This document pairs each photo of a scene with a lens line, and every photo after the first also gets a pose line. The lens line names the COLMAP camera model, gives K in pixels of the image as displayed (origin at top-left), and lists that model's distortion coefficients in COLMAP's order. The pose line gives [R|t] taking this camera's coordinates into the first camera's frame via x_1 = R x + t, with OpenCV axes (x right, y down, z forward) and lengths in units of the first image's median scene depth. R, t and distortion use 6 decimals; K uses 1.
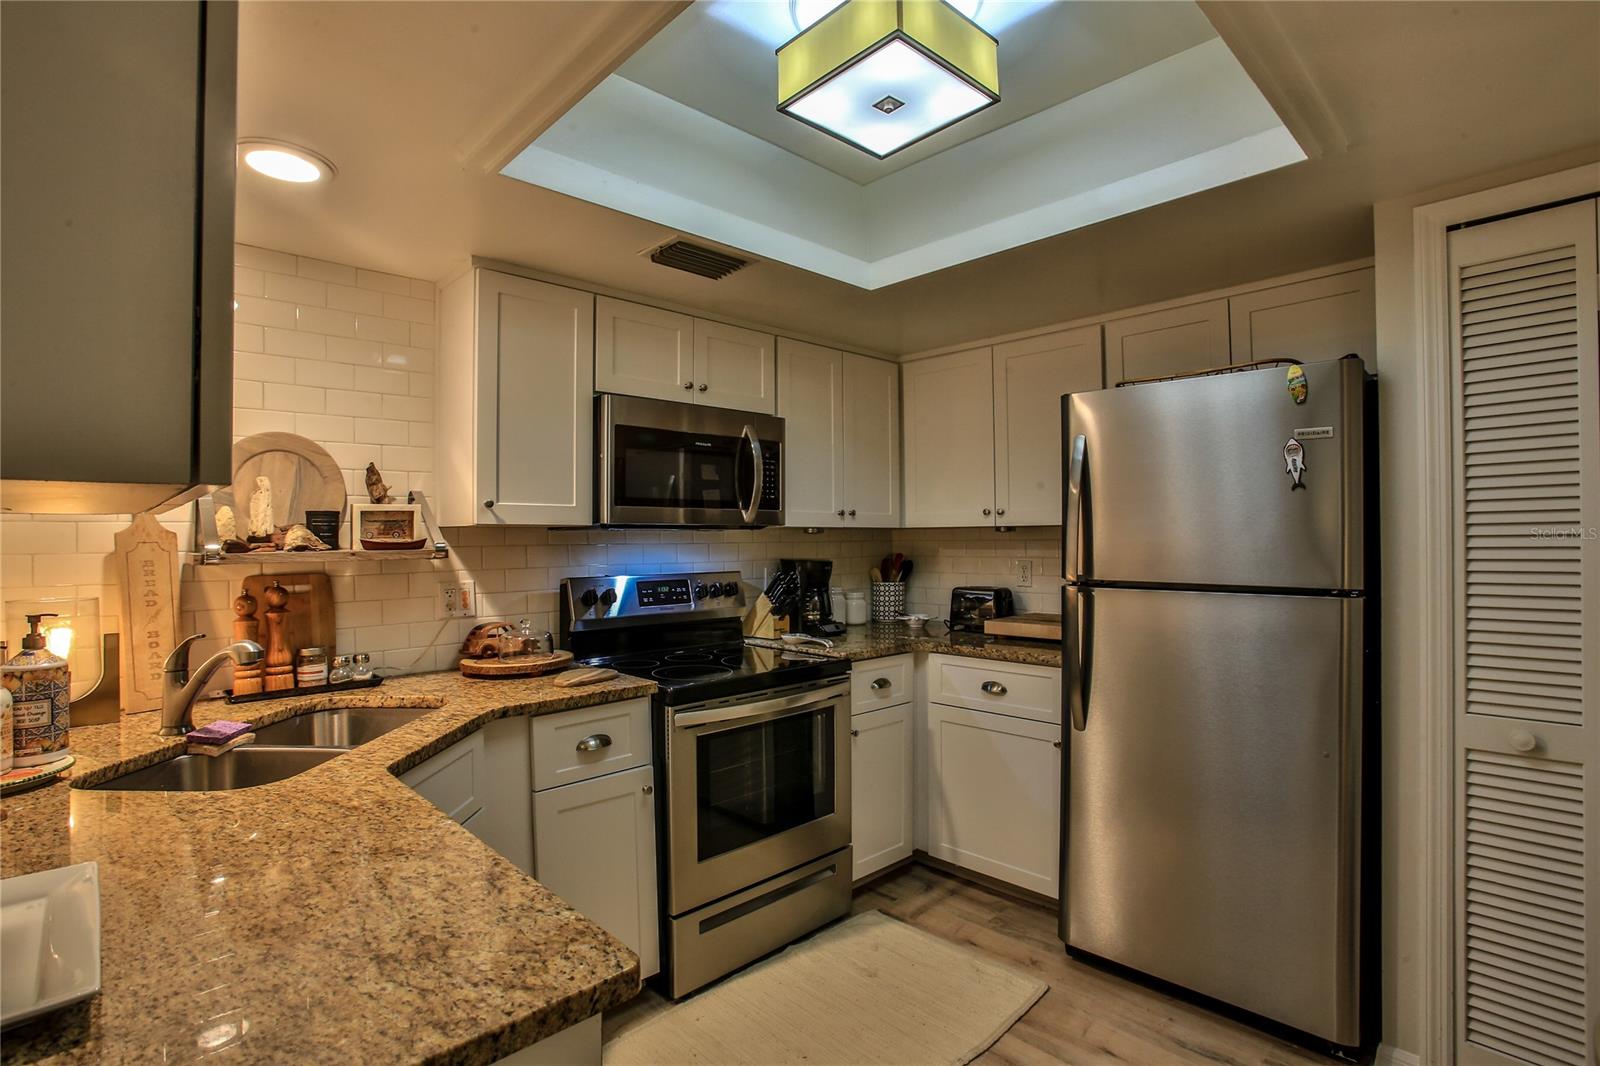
lens RADIAL K [[756.5, 0, 798.9], [0, 756.5, 531.9], [0, 0, 1]] dist [-0.038402, 0.003831]
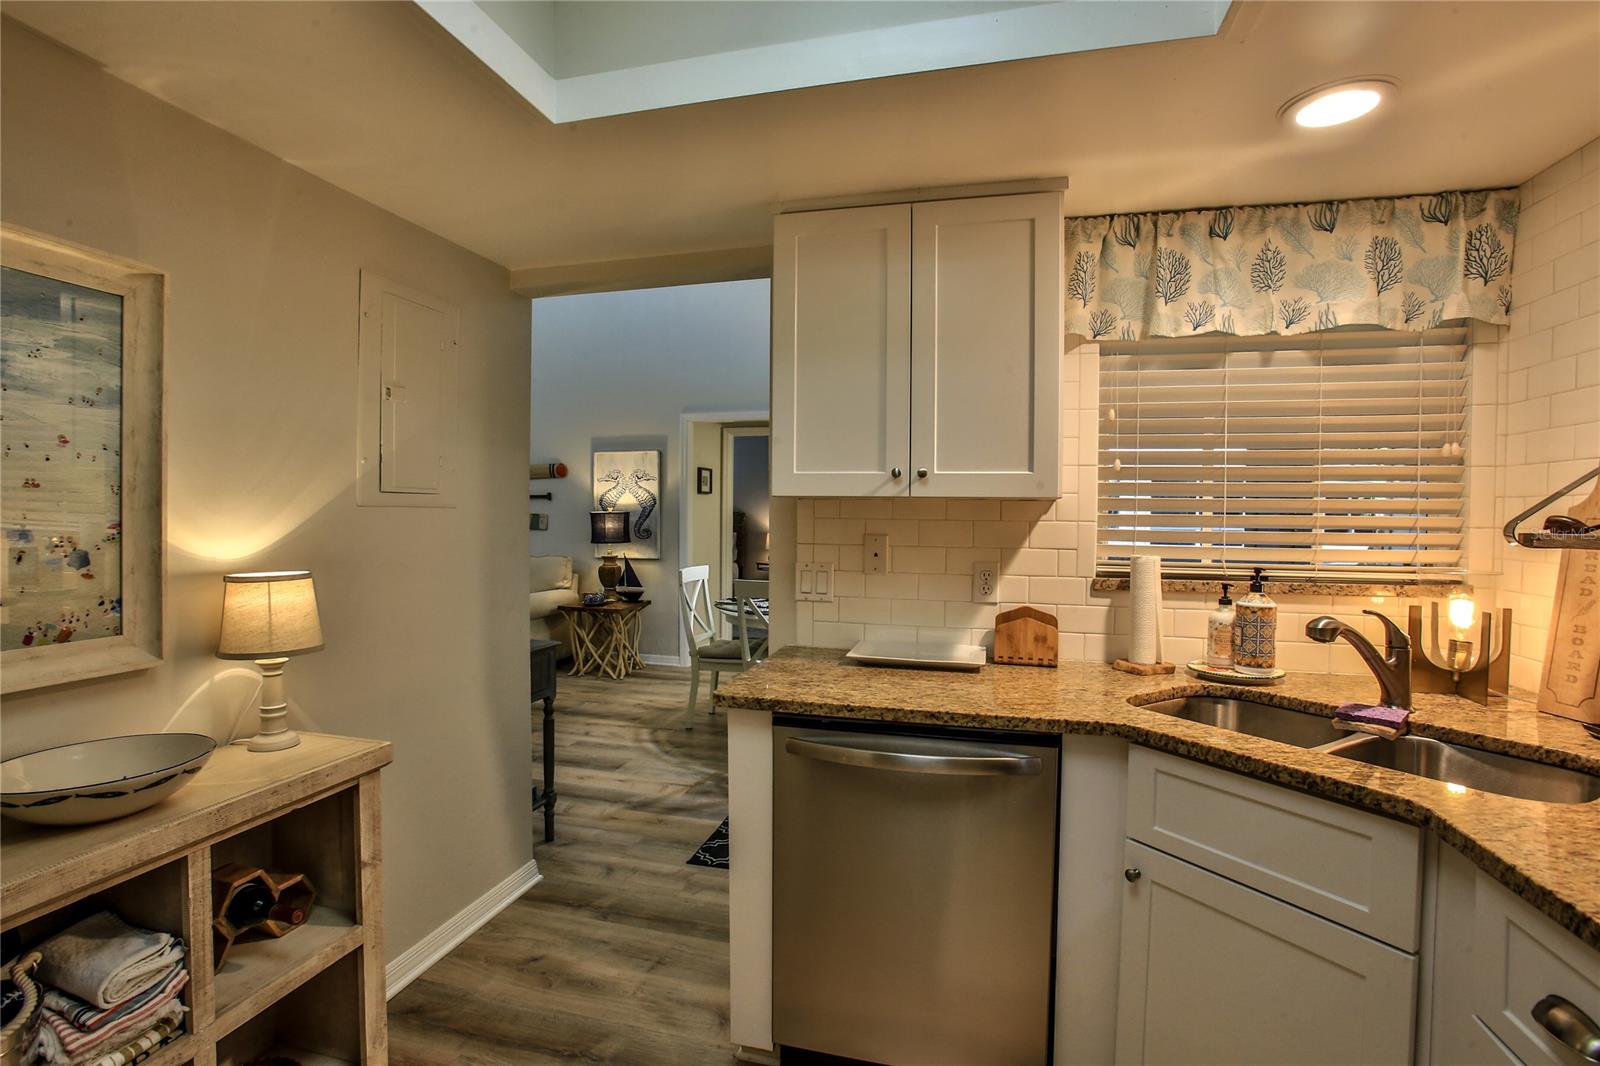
lens RADIAL K [[756.5, 0, 792.8], [0, 756.5, 522.9], [0, 0, 1]] dist [-0.038402, 0.003831]
pose [[-0.841961, 0.005896, -0.539507, 0.316482], [-0.002326, 0.999891, 0.014558, 0.009133], [0.539534, 0.013512, -0.841856, 1.210910]]
